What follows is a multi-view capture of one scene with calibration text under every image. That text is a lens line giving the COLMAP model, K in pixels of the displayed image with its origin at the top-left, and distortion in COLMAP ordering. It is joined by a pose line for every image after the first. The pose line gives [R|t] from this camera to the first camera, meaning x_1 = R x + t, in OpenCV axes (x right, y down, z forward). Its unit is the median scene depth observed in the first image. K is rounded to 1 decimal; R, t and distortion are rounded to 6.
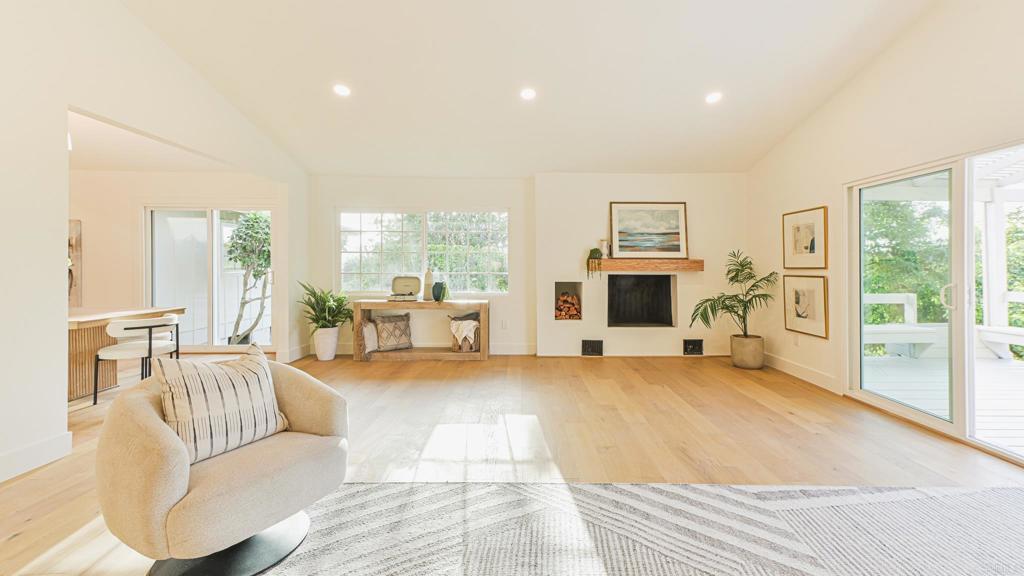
lens RADIAL K [[418.7, 0, 514.1], [0, 418.7, 263.6], [0, 0, 1]] dist [0.018367, -0.000058]
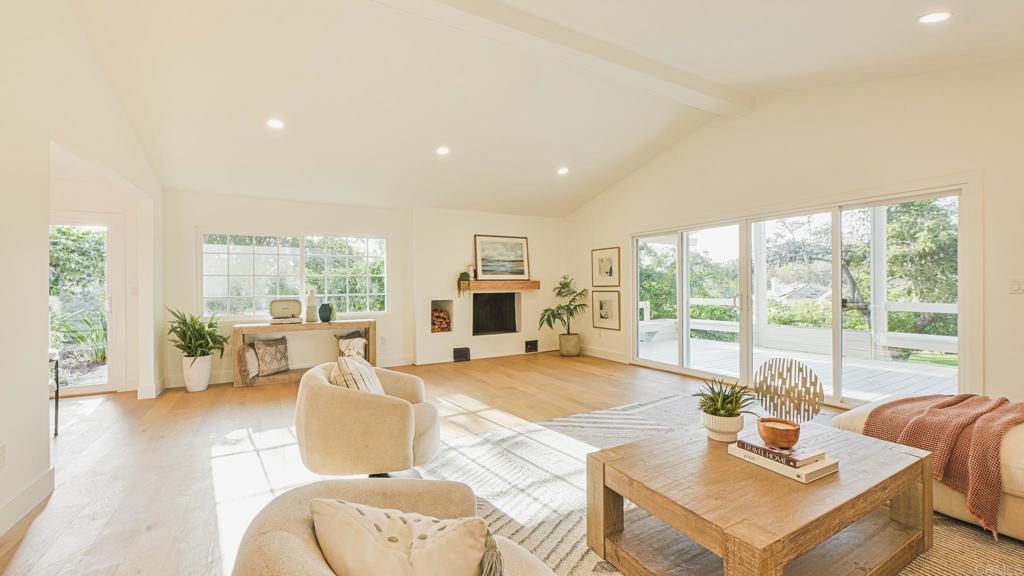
lens RADIAL K [[416.3, 0, 512.0], [0, 416.3, 288.0], [0, 0, 1]] dist [-0.000328, -0.000015]
pose [[0.879936, -0.014464, 0.474873, -0.262723], [0.010249, 0.999882, 0.011463, -0.002348], [-0.474982, -0.005220, 0.879980, -0.135011]]
